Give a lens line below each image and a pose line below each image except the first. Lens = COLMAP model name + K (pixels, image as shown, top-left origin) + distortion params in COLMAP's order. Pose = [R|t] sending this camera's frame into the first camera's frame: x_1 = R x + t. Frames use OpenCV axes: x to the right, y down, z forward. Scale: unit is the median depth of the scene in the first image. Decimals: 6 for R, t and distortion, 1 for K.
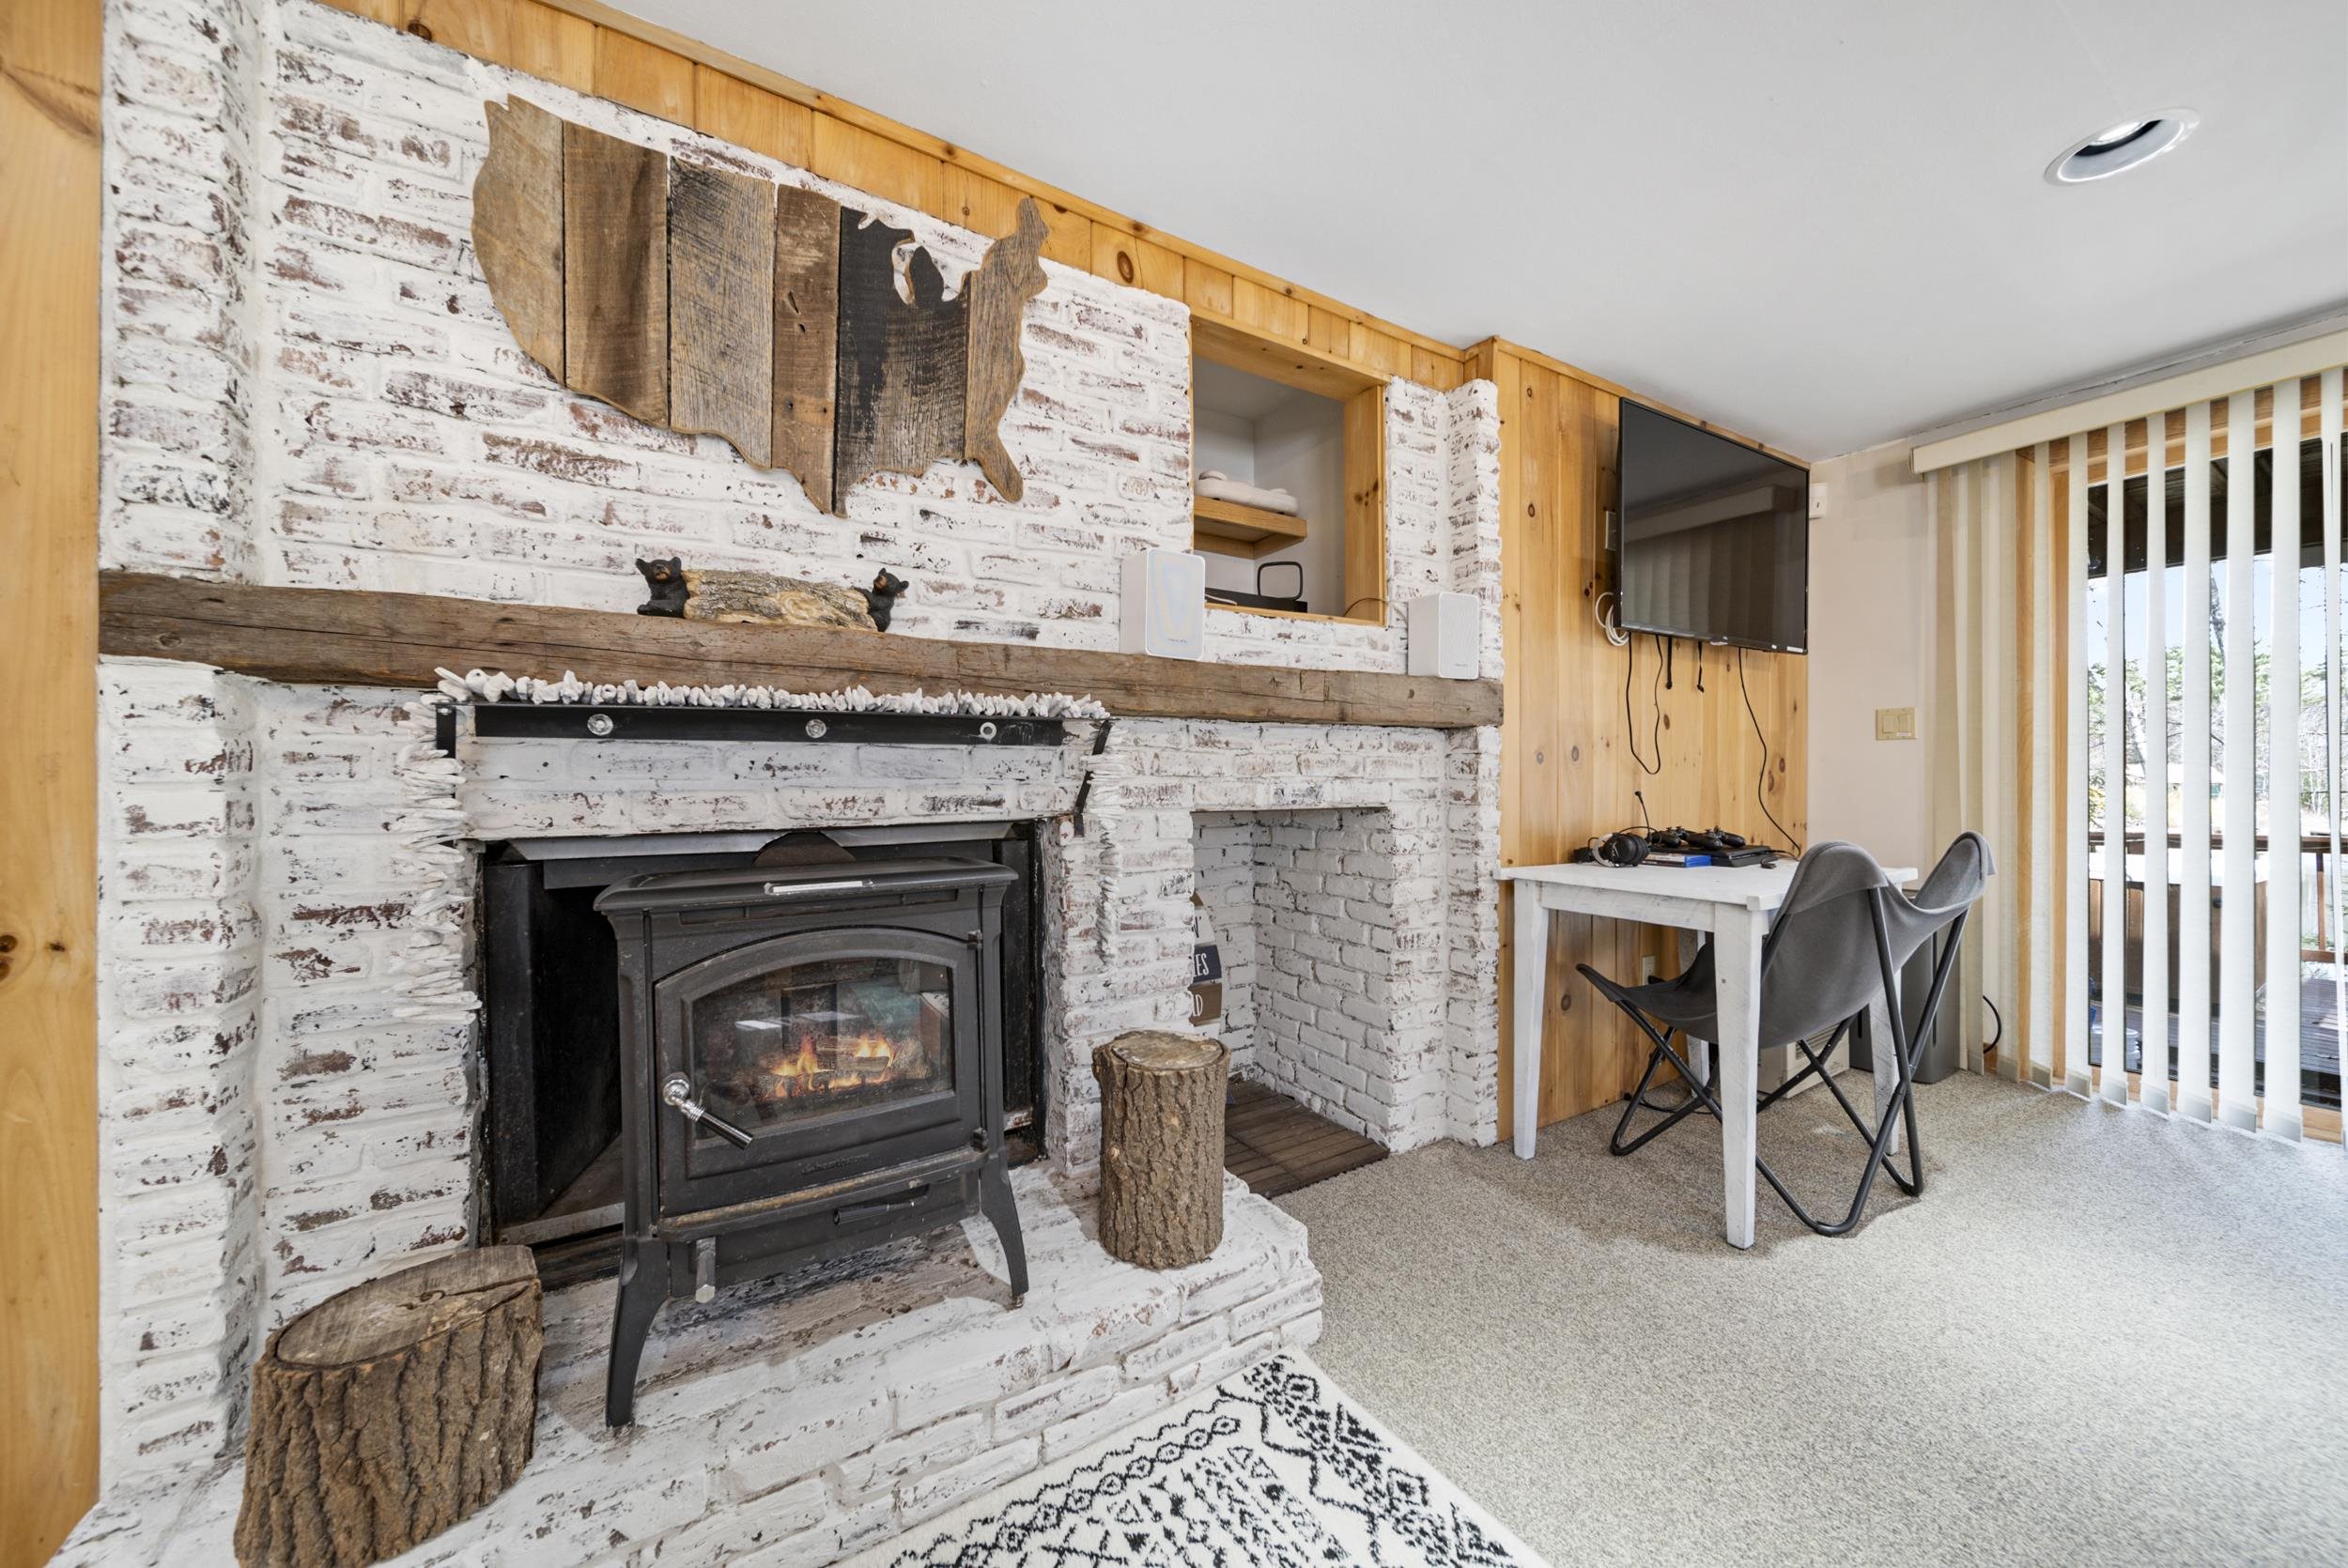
lens RADIAL K [[834.0, 0, 1174.0], [0, 834.0, 784.0], [0, 0, 1]] dist [-0.001747, -0.000191]
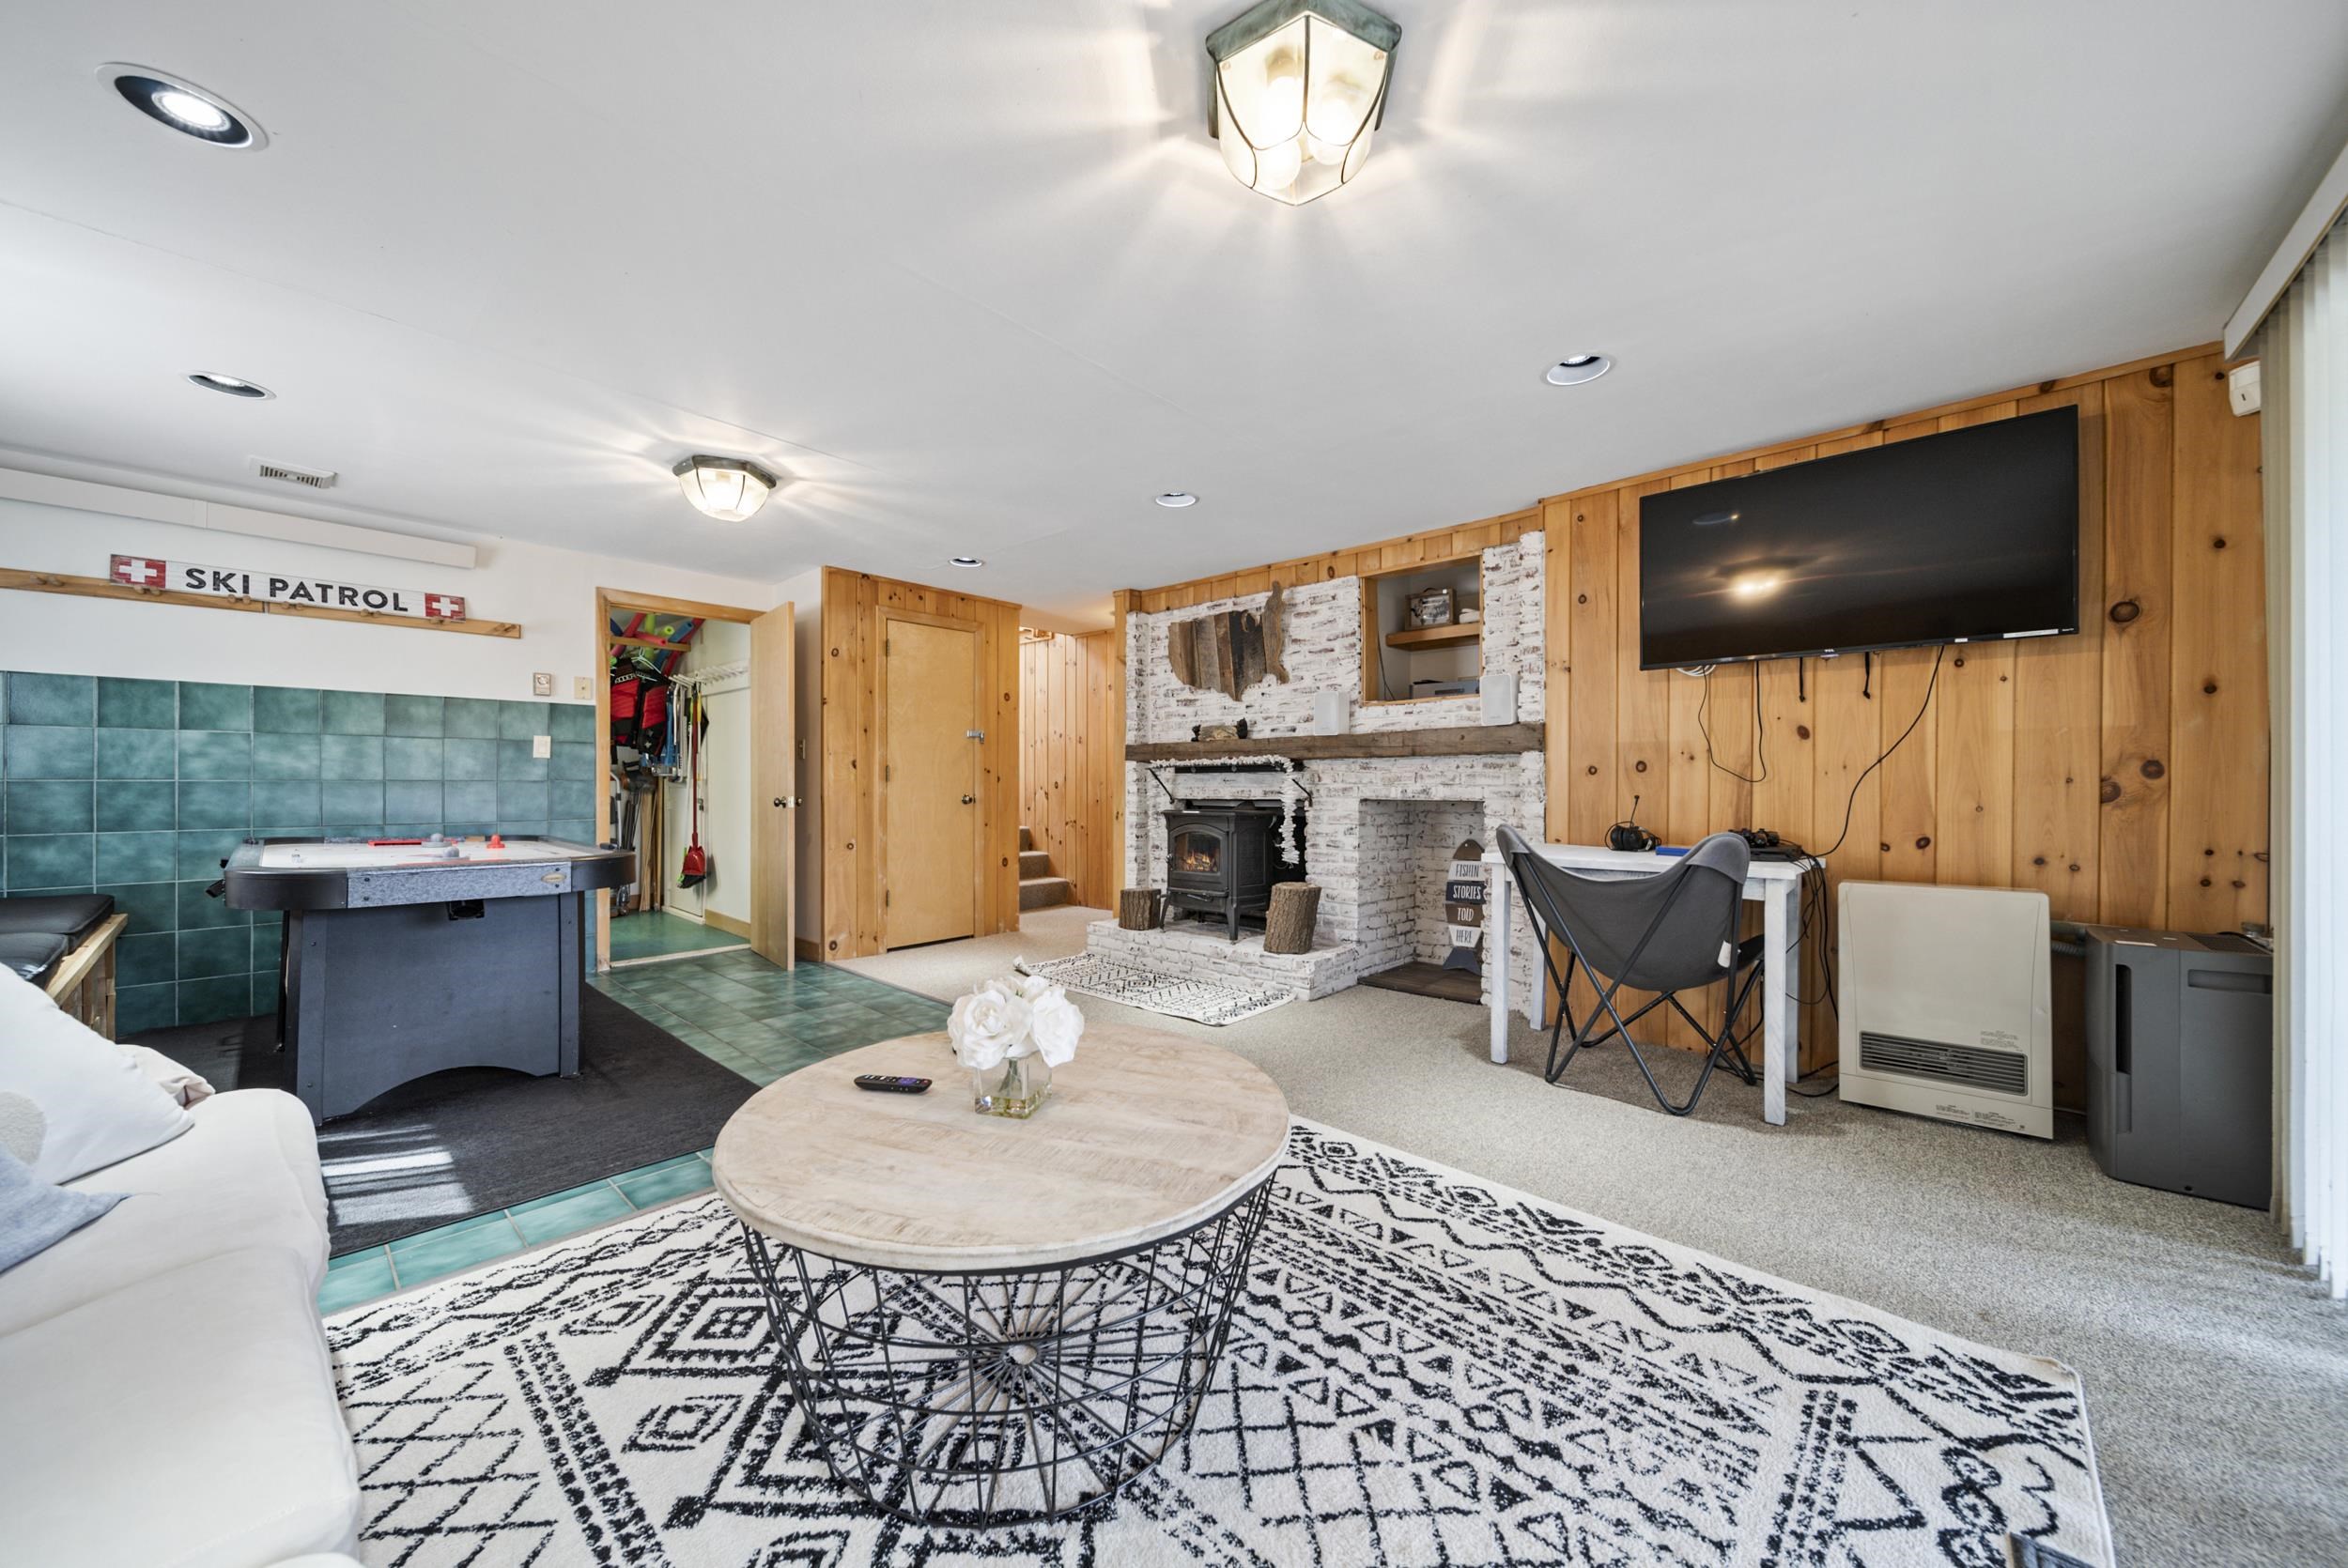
lens RADIAL K [[834.0, 0, 1174.0], [0, 834.0, 784.0], [0, 0, 1]] dist [-0.001747, -0.000191]
pose [[0.276250, 0.005393, -0.961071, 2.139918], [-0.004692, 0.999980, 0.004263, -0.015192], [0.961074, 0.003332, 0.276270, -0.101241]]
